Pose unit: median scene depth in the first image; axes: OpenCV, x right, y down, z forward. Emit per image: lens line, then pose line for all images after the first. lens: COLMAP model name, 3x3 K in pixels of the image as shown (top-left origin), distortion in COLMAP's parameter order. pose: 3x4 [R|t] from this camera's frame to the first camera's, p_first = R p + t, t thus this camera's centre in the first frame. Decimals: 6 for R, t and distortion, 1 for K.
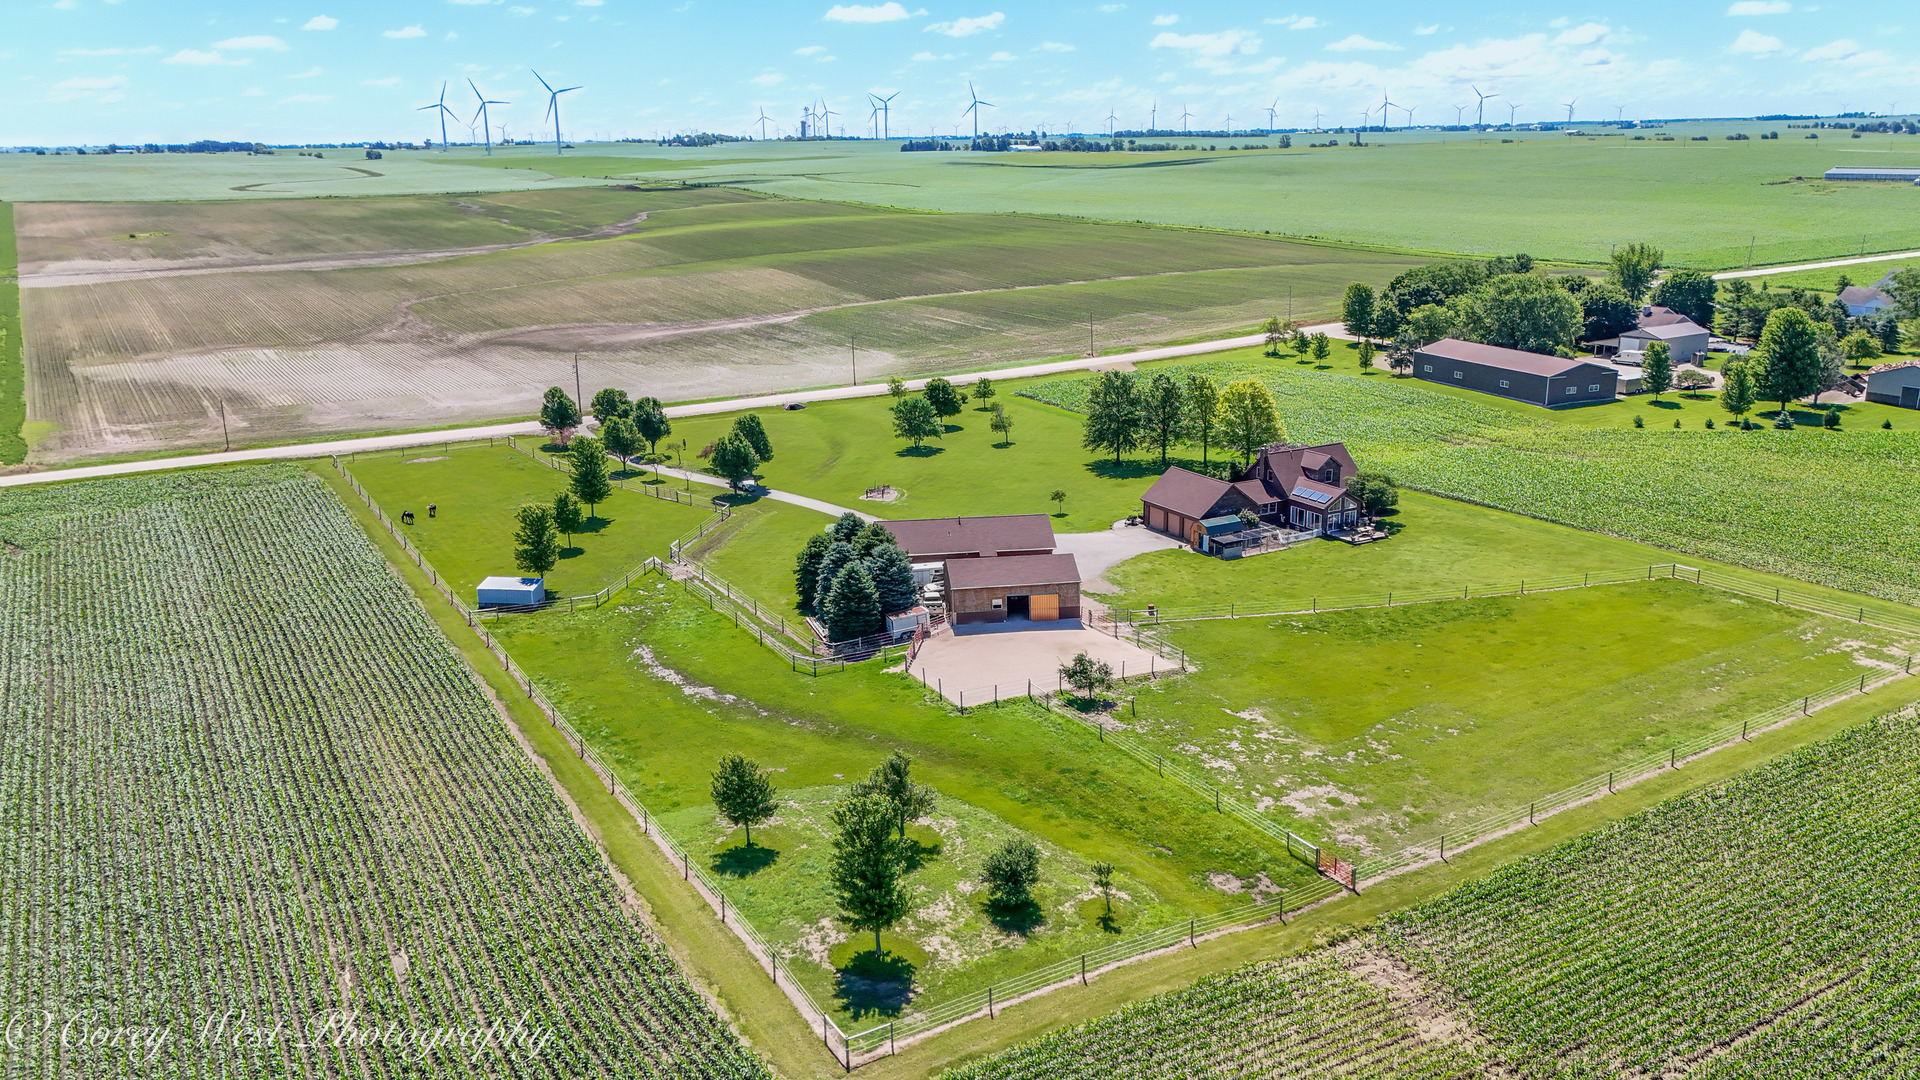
lens RADIAL K [[1479.6, 0, 956.3], [0, 1479.6, 535.8], [0, 0, 1]] dist [0.074324, -0.070749]
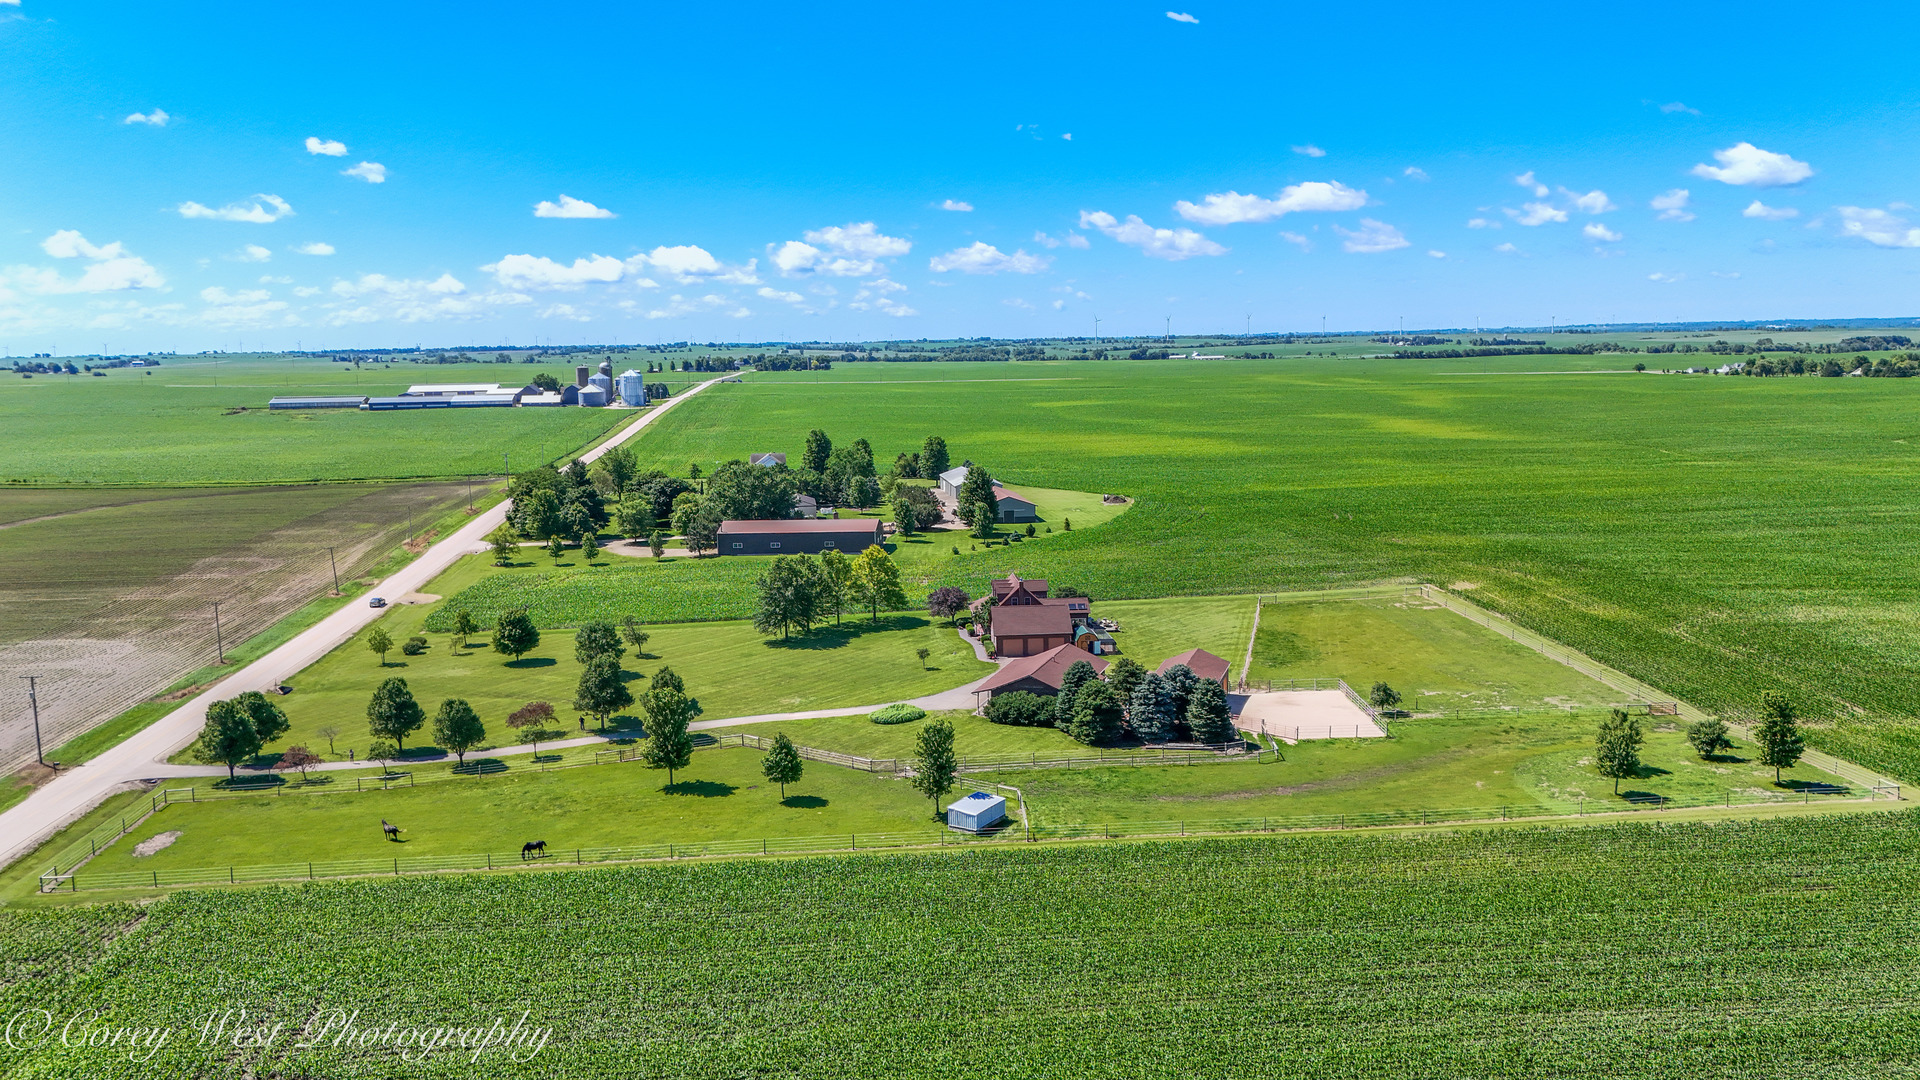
lens RADIAL K [[1479.6, 0, 960.3], [0, 1479.6, 535.4], [0, 0, 1]] dist [0.074324, -0.070749]
pose [[0.418716, -0.112961, 0.901064, -0.747809], [0.251377, 0.967879, 0.004524, -0.091050], [-0.872632, 0.224613, 0.433662, 0.381327]]
